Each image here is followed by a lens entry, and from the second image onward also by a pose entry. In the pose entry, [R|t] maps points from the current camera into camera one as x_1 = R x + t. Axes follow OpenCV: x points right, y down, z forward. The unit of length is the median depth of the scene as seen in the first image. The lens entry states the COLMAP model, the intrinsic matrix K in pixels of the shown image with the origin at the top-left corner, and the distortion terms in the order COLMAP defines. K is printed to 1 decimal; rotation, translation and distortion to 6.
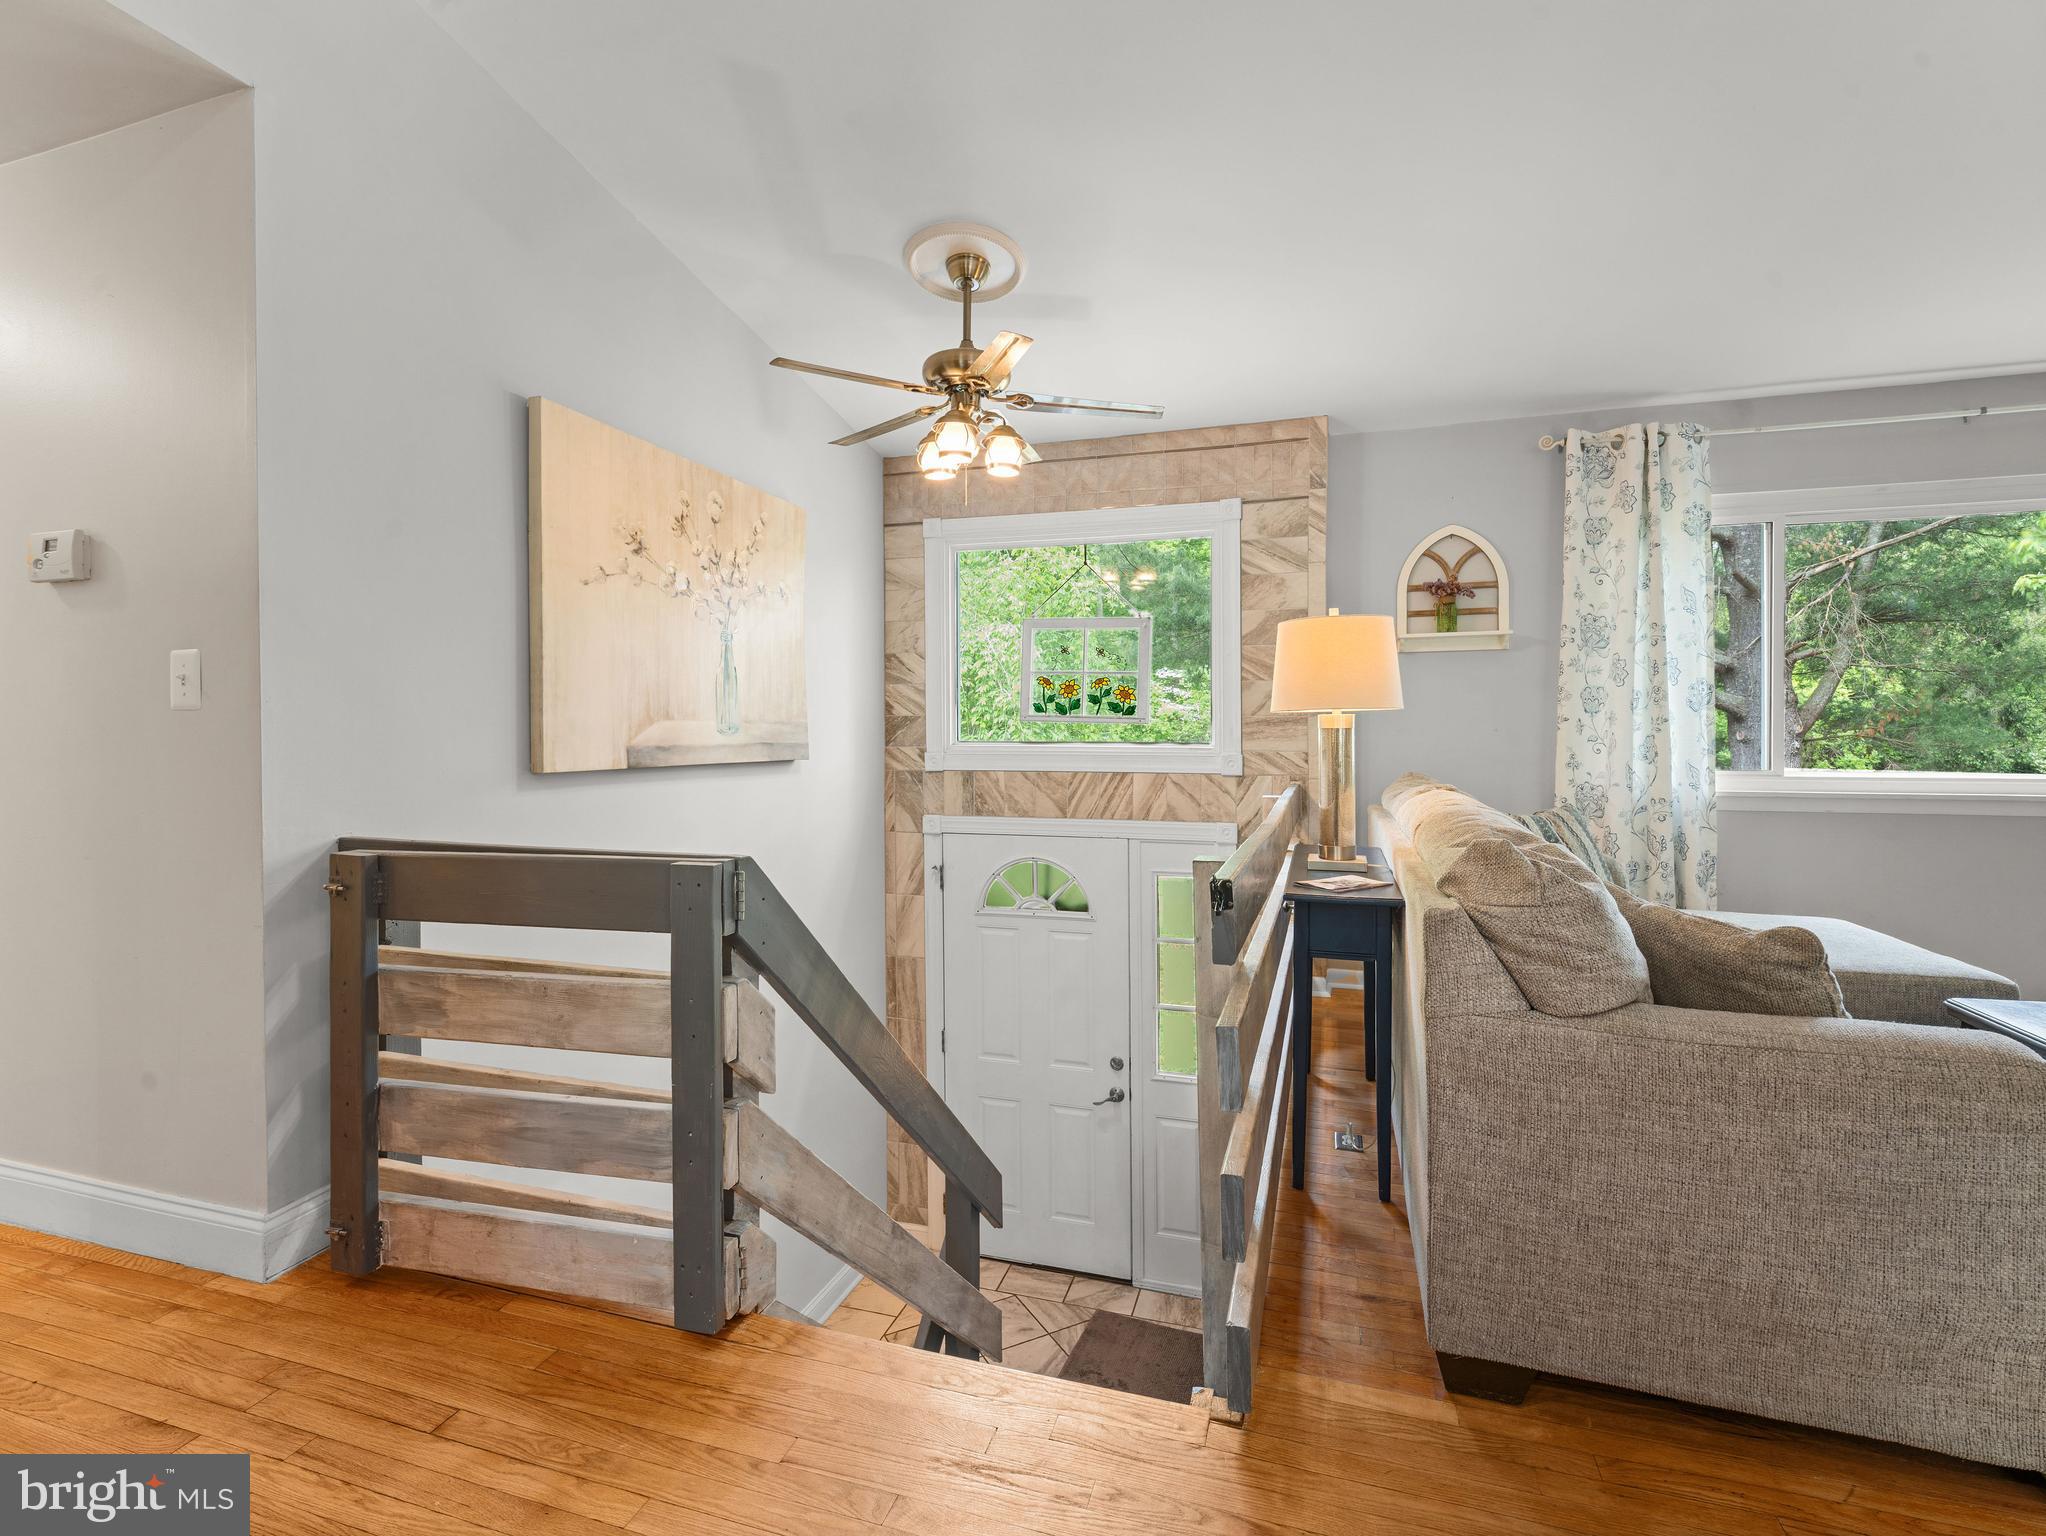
lens RADIAL K [[954.6, 0, 1031.2], [0, 954.6, 738.1], [0, 0, 1]] dist [0.008420, -0.008897]
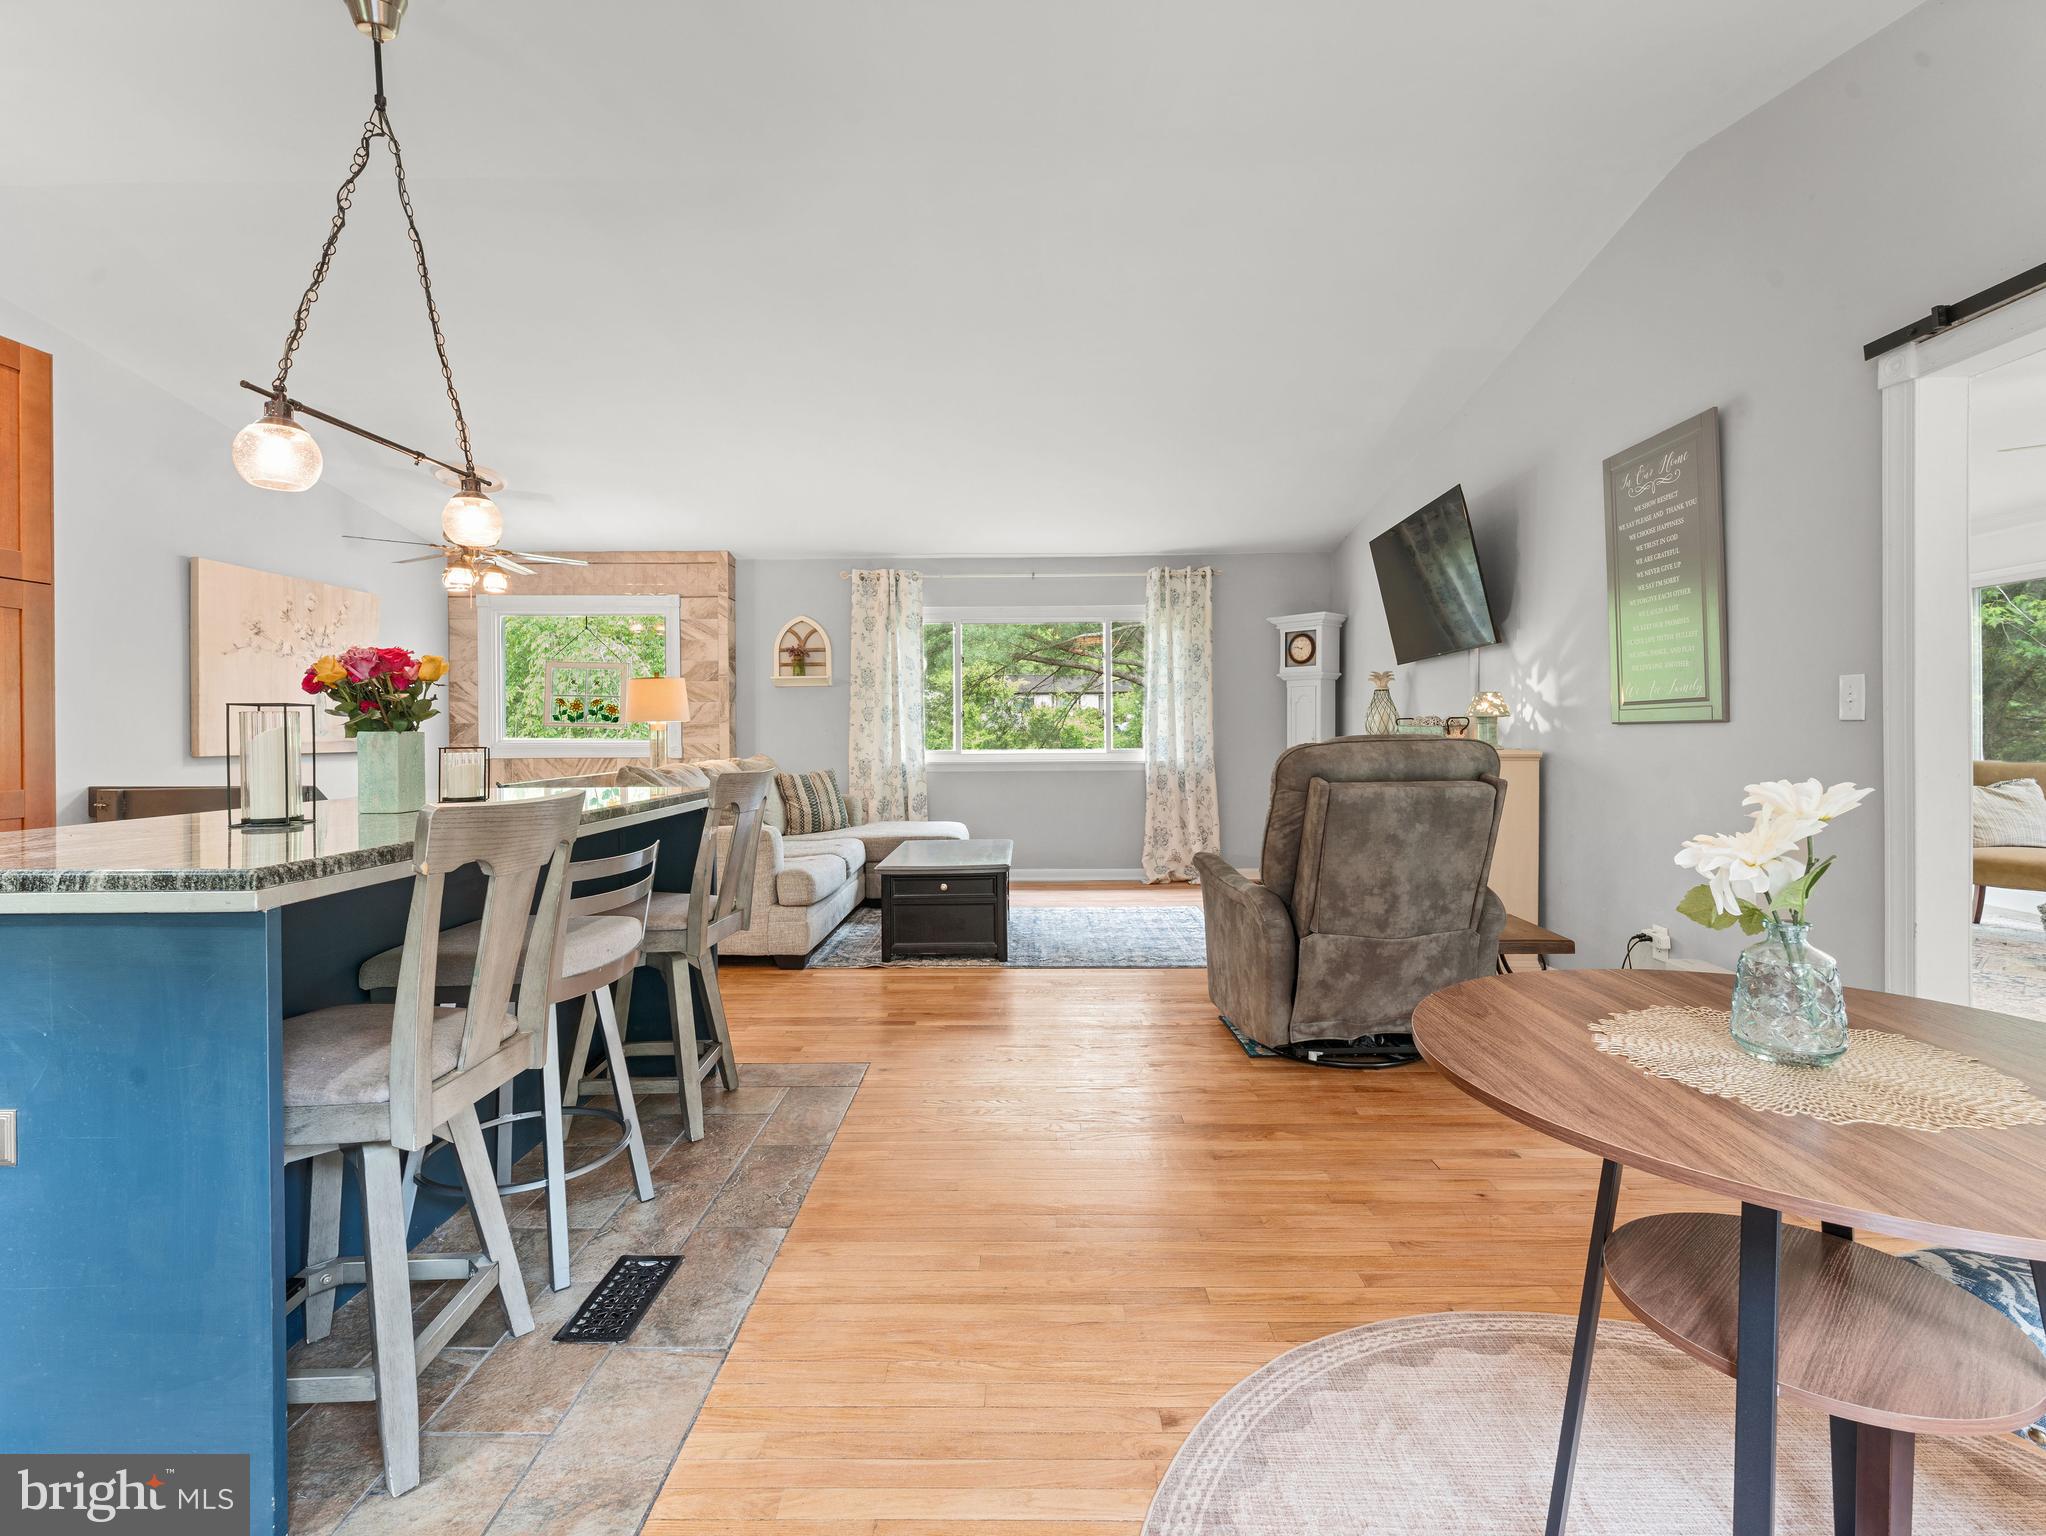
lens RADIAL K [[954.6, 0, 1028.3], [0, 954.6, 735.2], [0, 0, 1]] dist [0.008420, -0.008897]
pose [[0.955727, -0.006195, 0.294188, 0.345227], [0.007745, 0.999962, -0.004103, 0.011255], [-0.294152, 0.006200, 0.955739, -0.891129]]
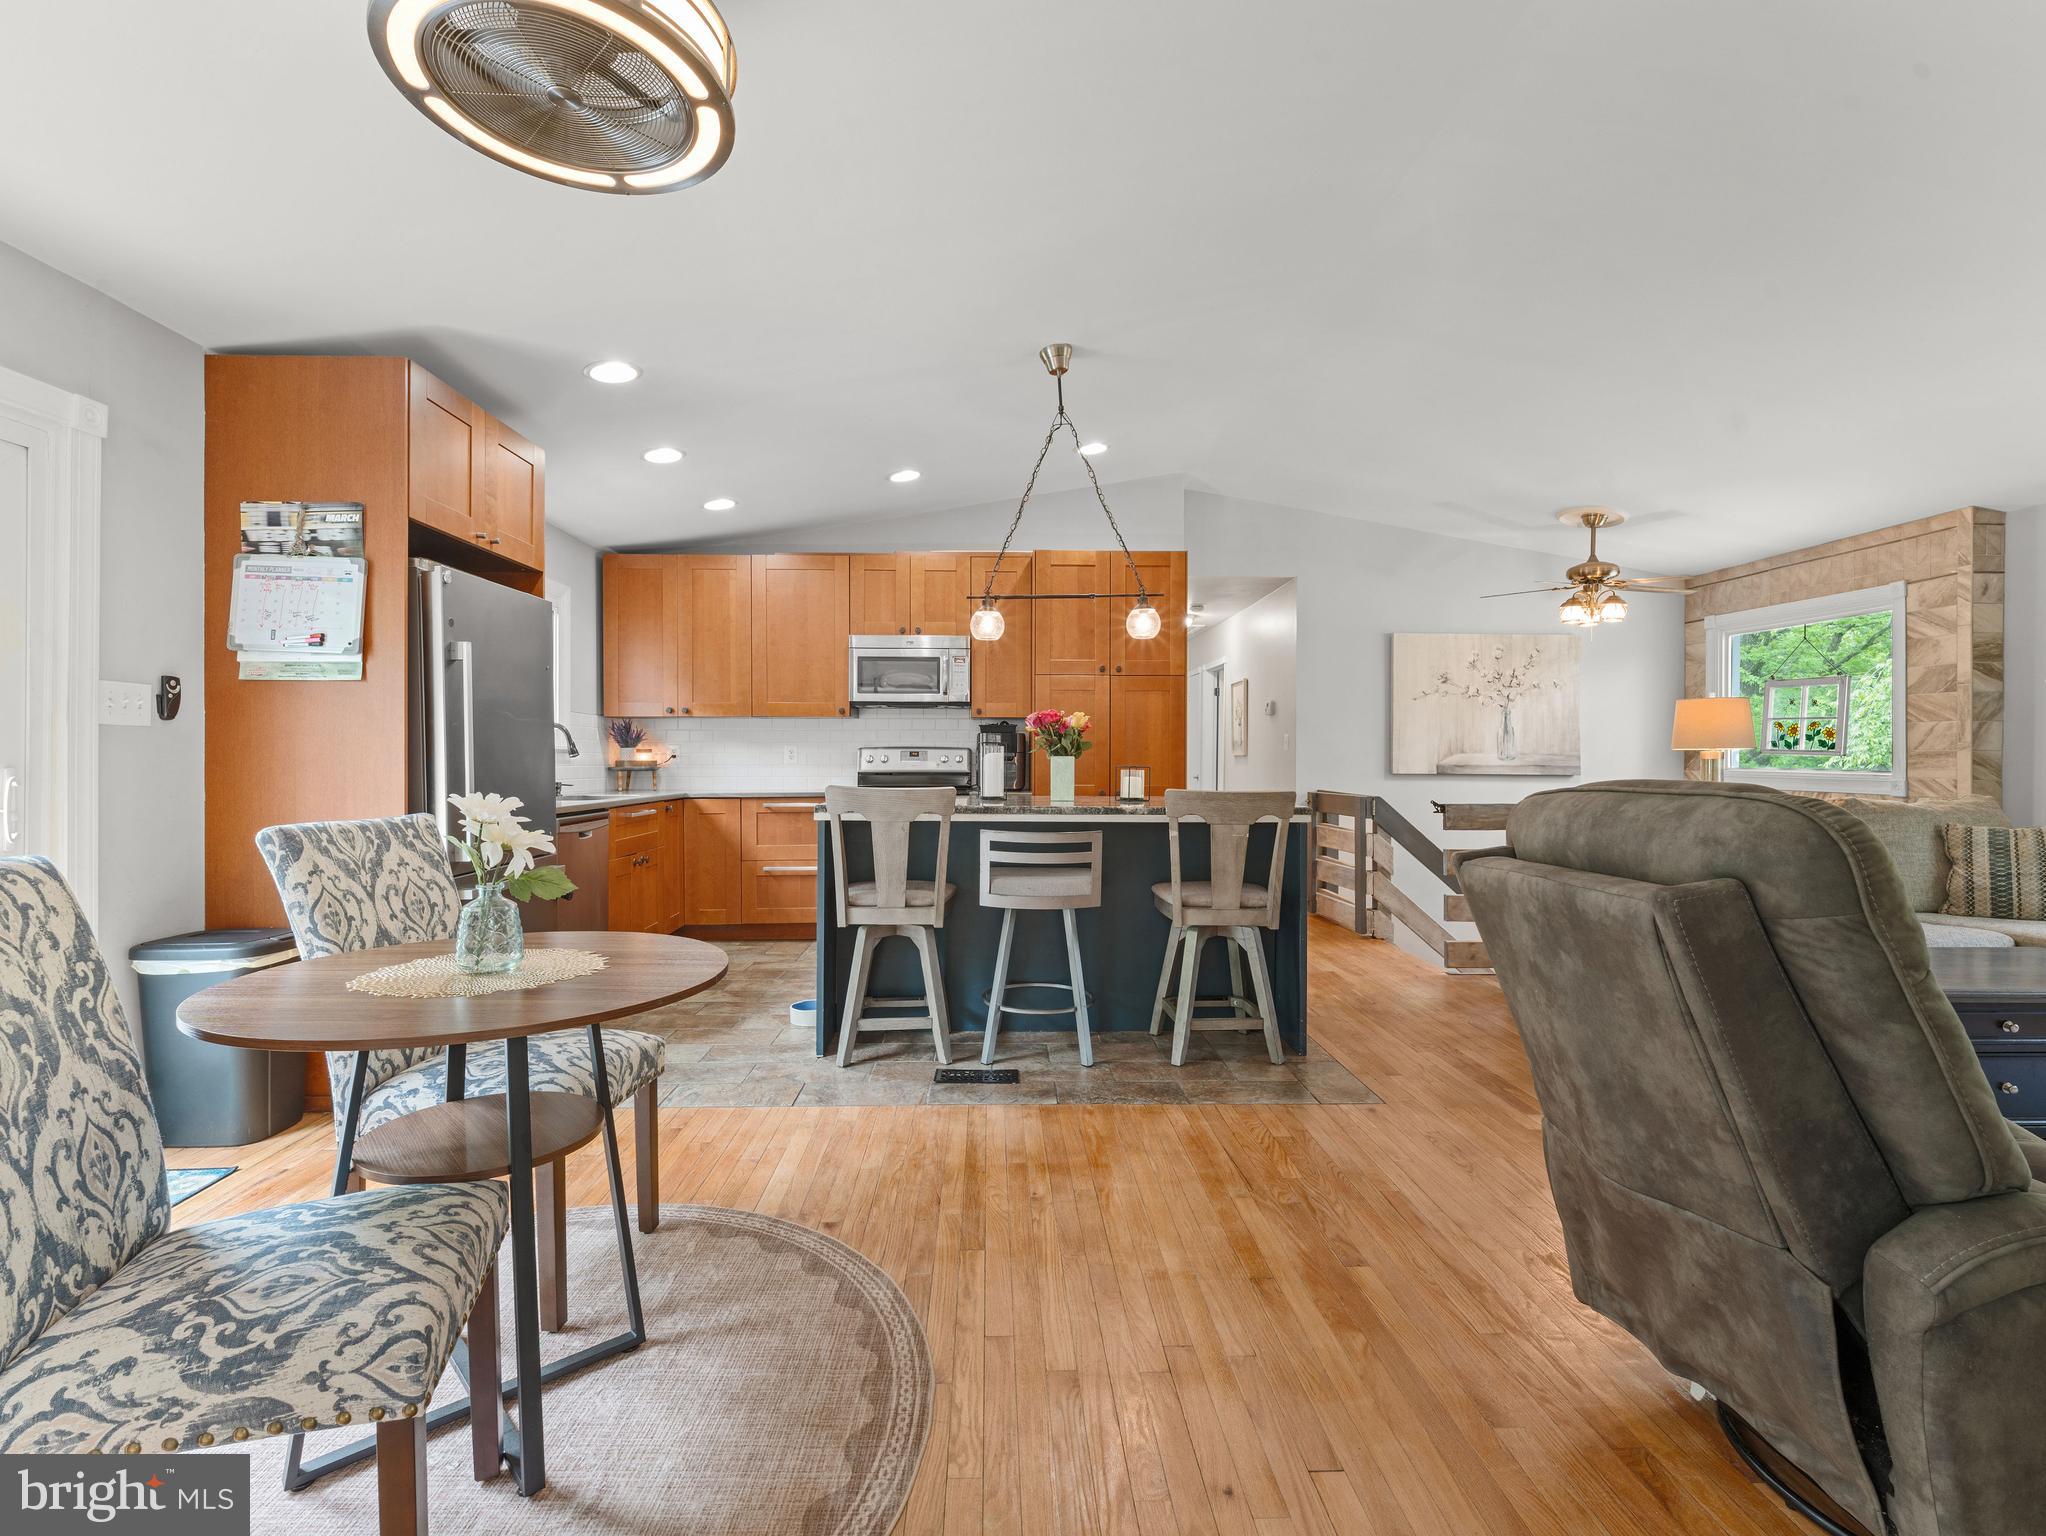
lens RADIAL K [[954.6, 0, 1017.7], [0, 954.6, 759.3], [0, 0, 1]] dist [0.008420, -0.008897]
pose [[0.327060, 0.007626, -0.944973, 1.156302], [-0.015165, 0.999881, 0.002821, 0.003671], [0.944882, 0.013408, 0.327136, -0.599381]]
